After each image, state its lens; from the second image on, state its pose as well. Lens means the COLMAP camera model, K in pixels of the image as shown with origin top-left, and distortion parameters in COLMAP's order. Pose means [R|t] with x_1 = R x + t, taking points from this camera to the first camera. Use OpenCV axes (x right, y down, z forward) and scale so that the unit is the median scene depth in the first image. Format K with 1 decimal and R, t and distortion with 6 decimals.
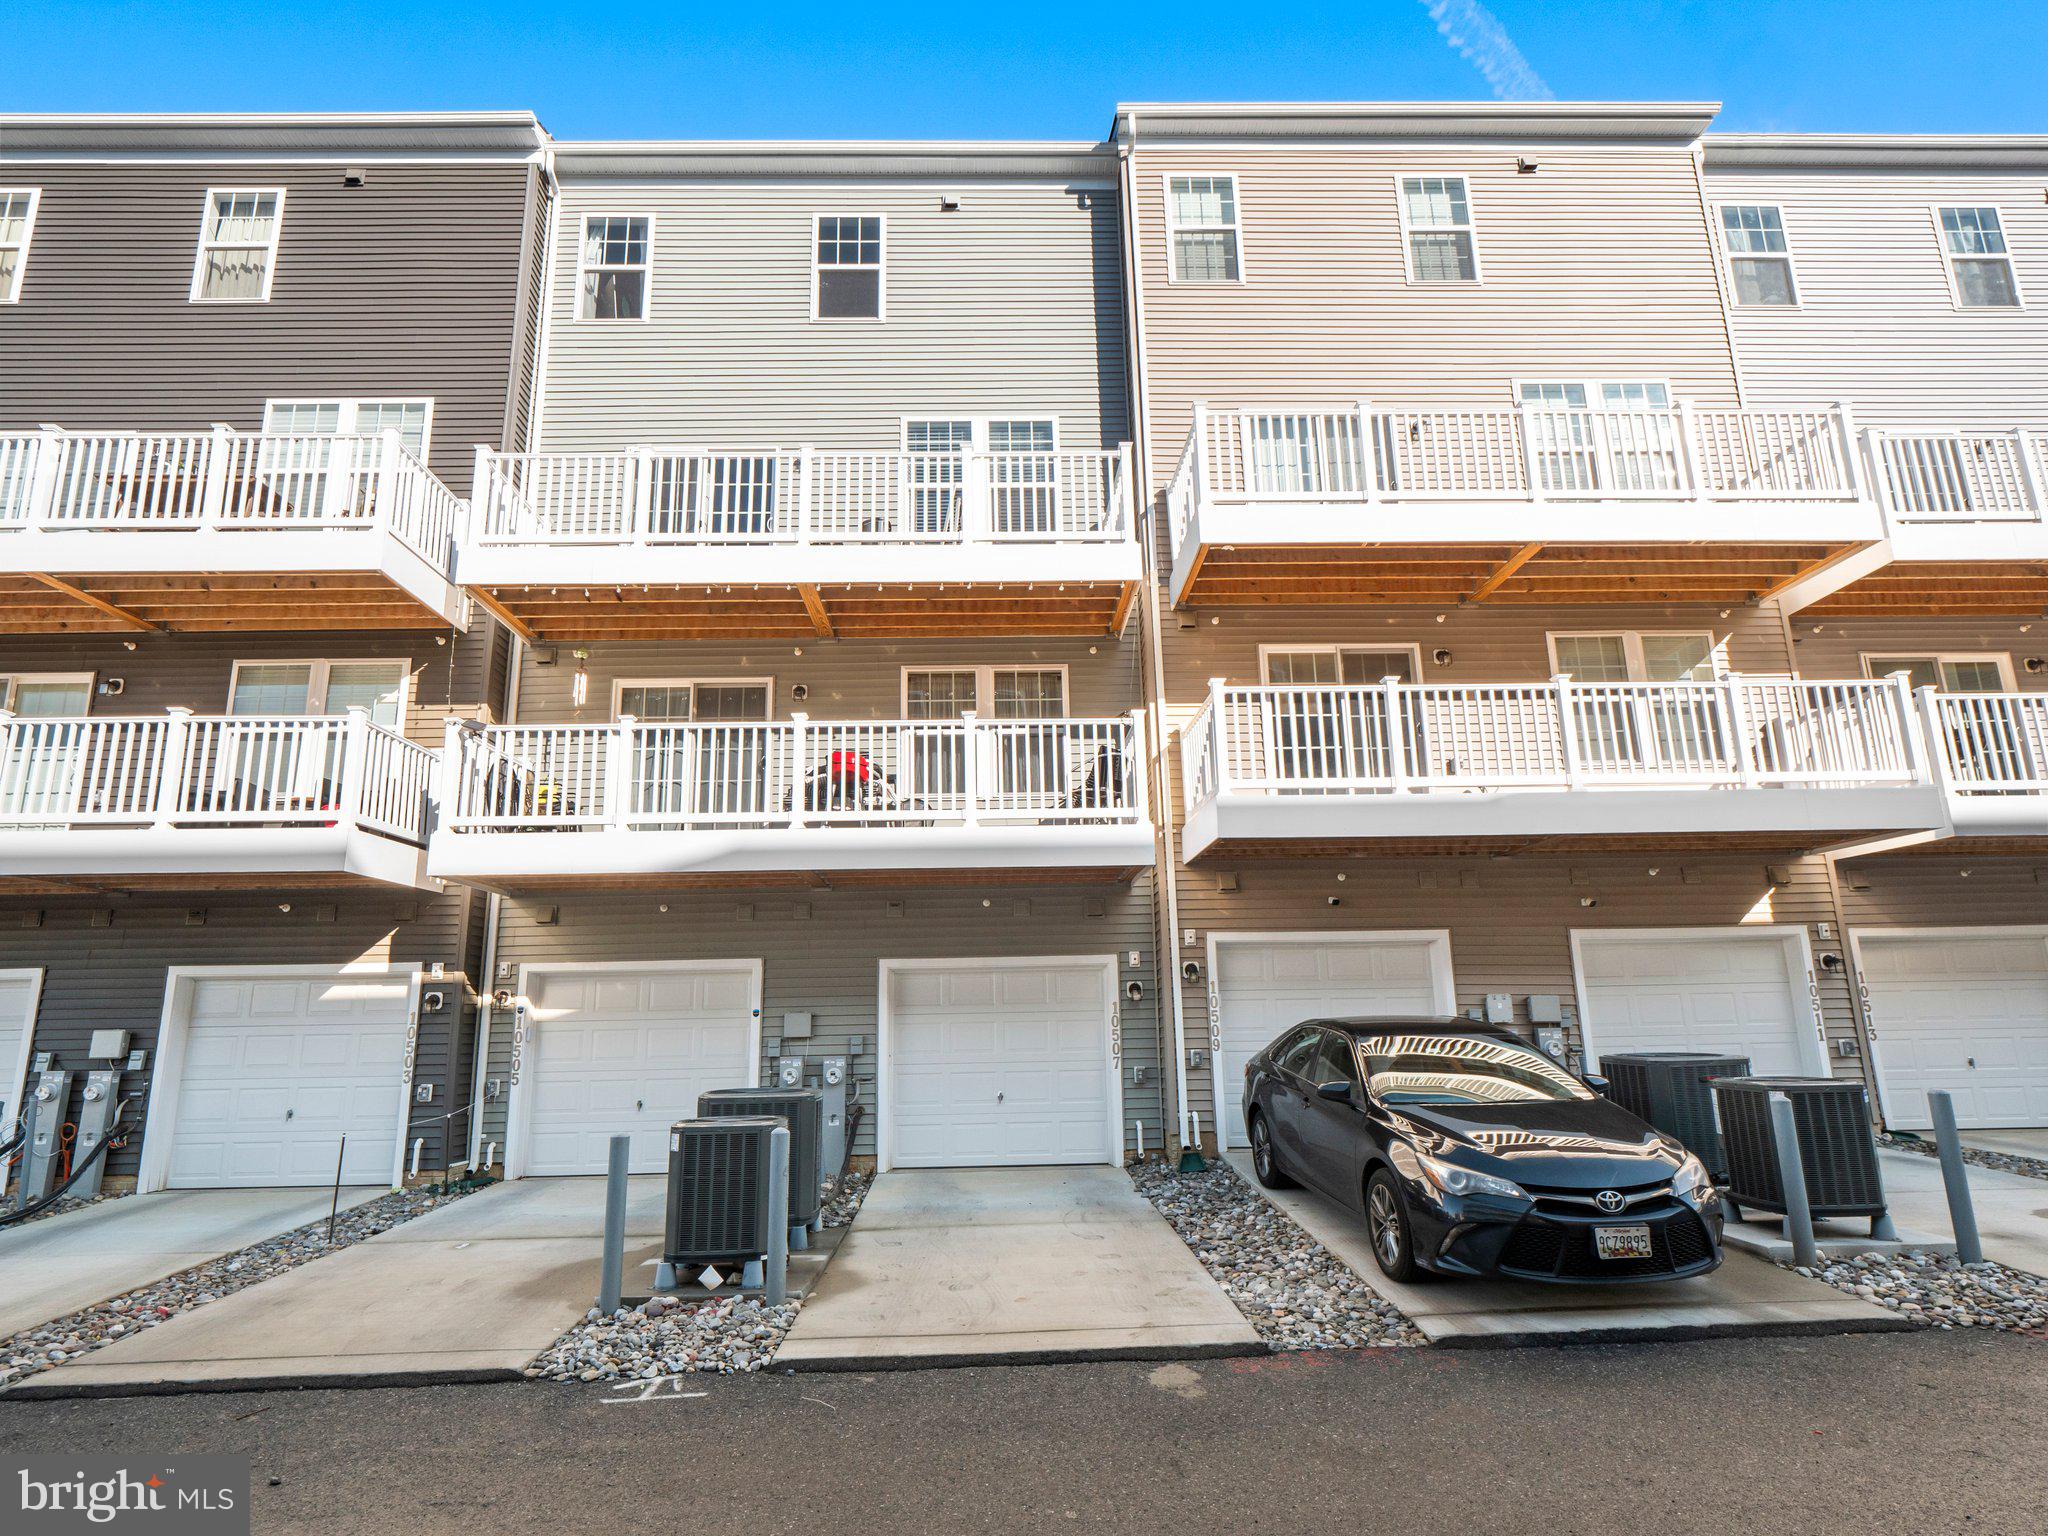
lens RADIAL K [[1278.5, 0, 946.8], [0, 1278.5, 774.3], [0, 0, 1]] dist [0.050212, -0.073469]
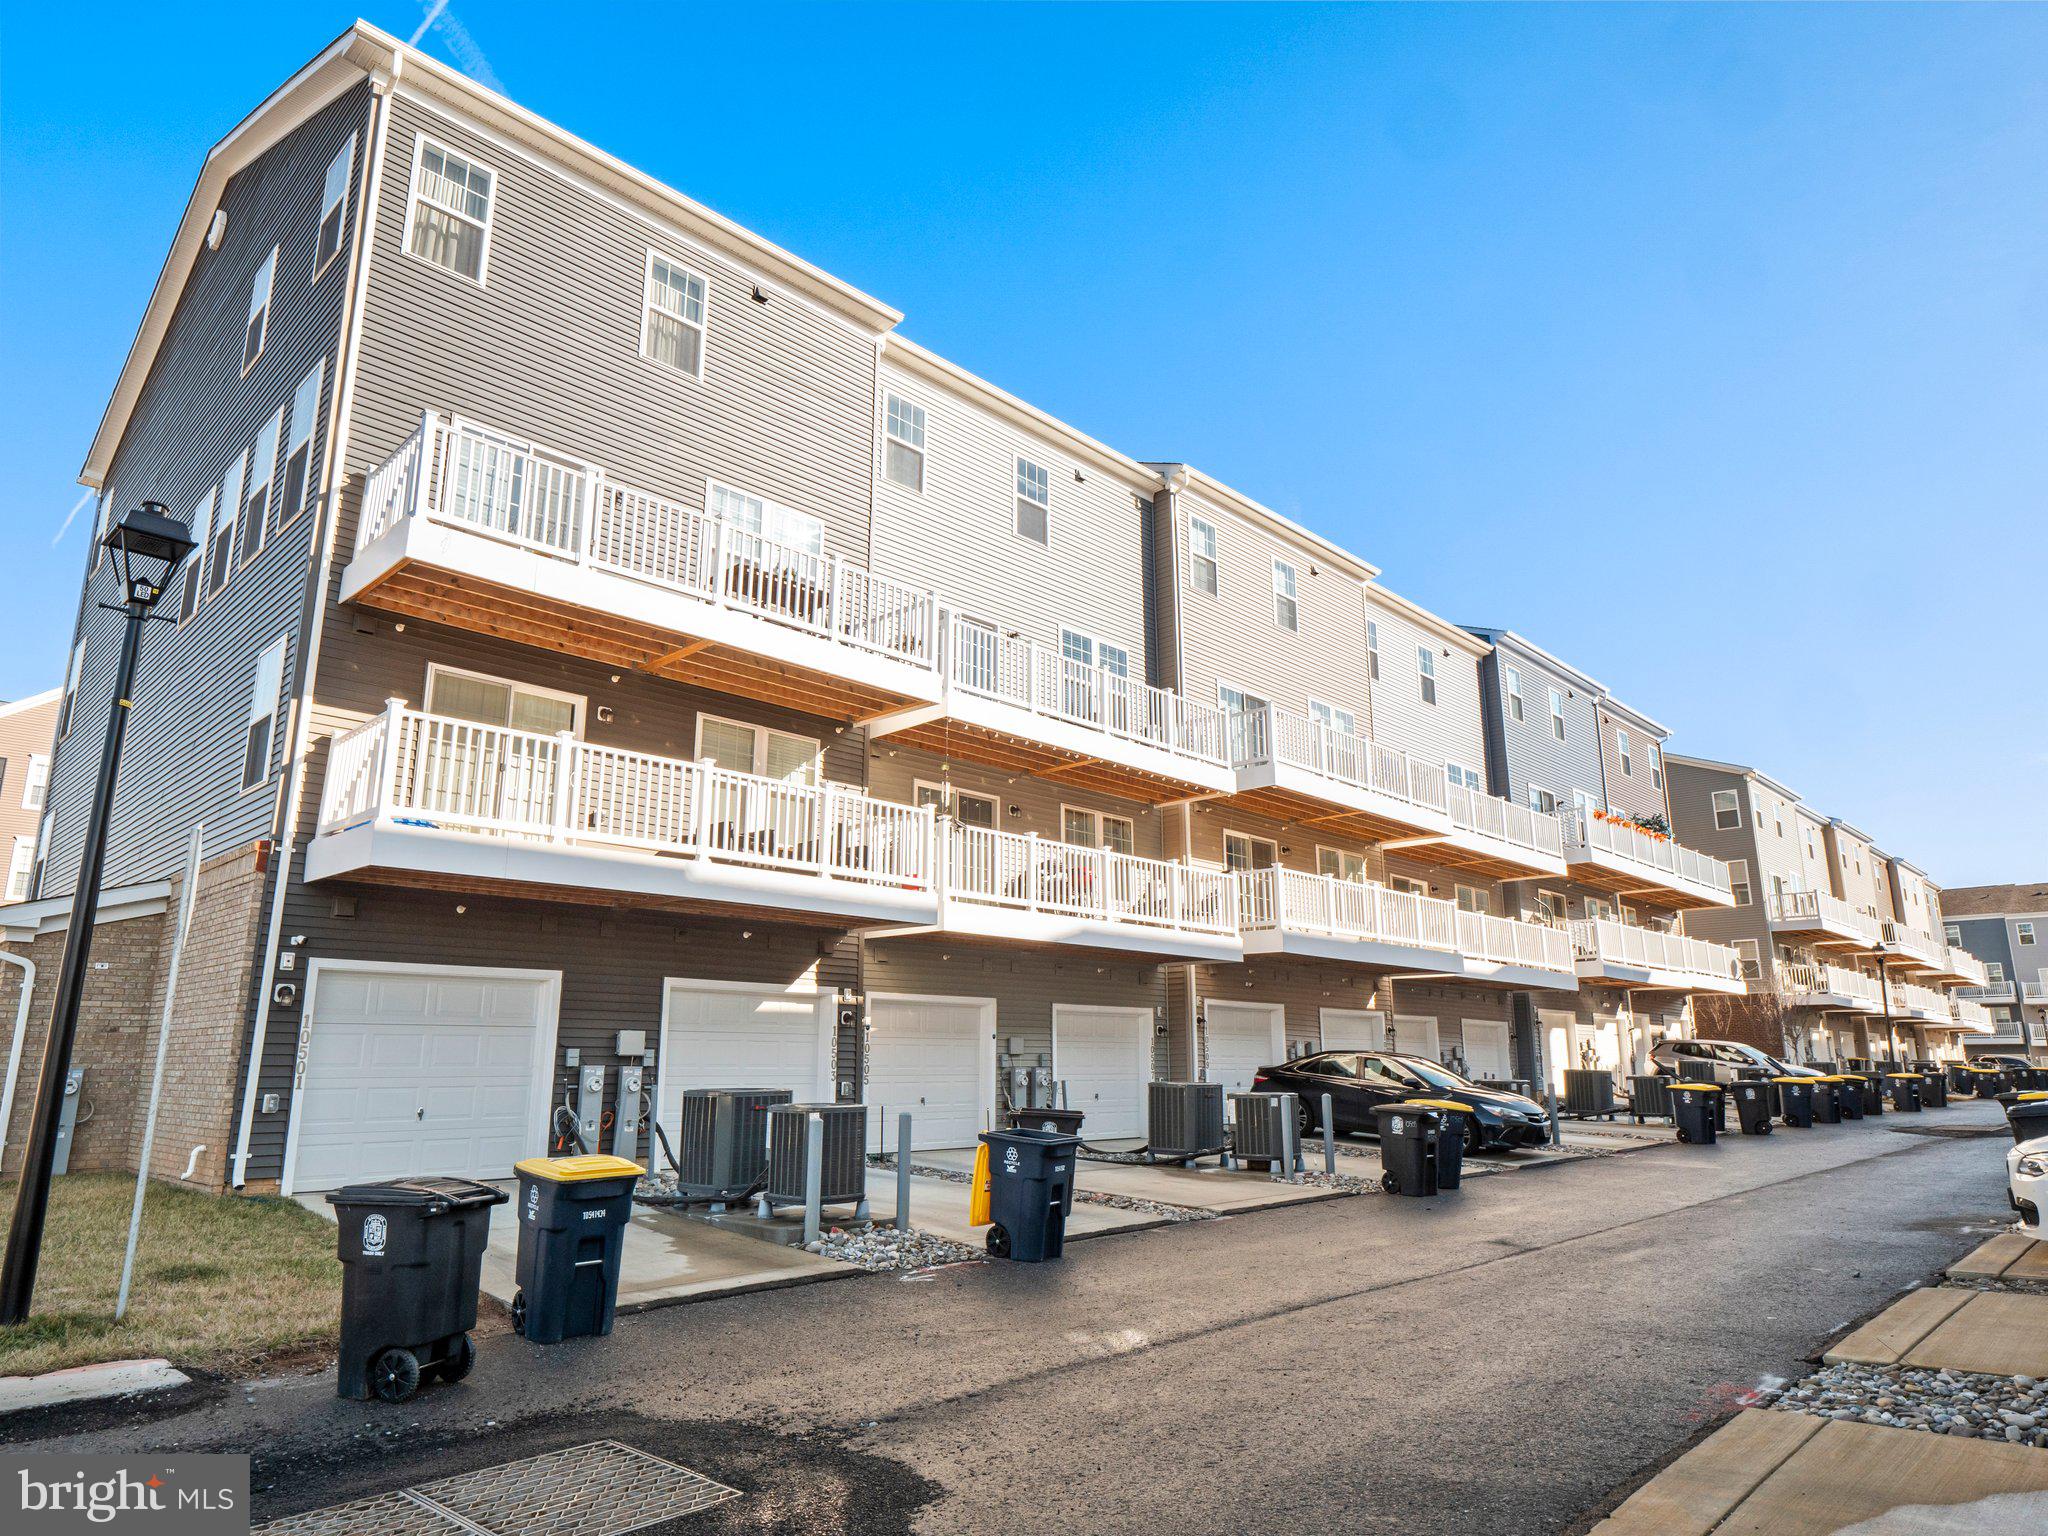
lens RADIAL K [[1225.3, 0, 1023.4], [0, 1225.3, 919.6], [0, 0, 1]] dist [0.021570, 0.001999]
pose [[0.720628, 0.100432, 0.686010, -0.953682], [-0.154415, 0.987849, 0.017587, 0.025654], [-0.675908, -0.118604, 0.727380, 0.000992]]
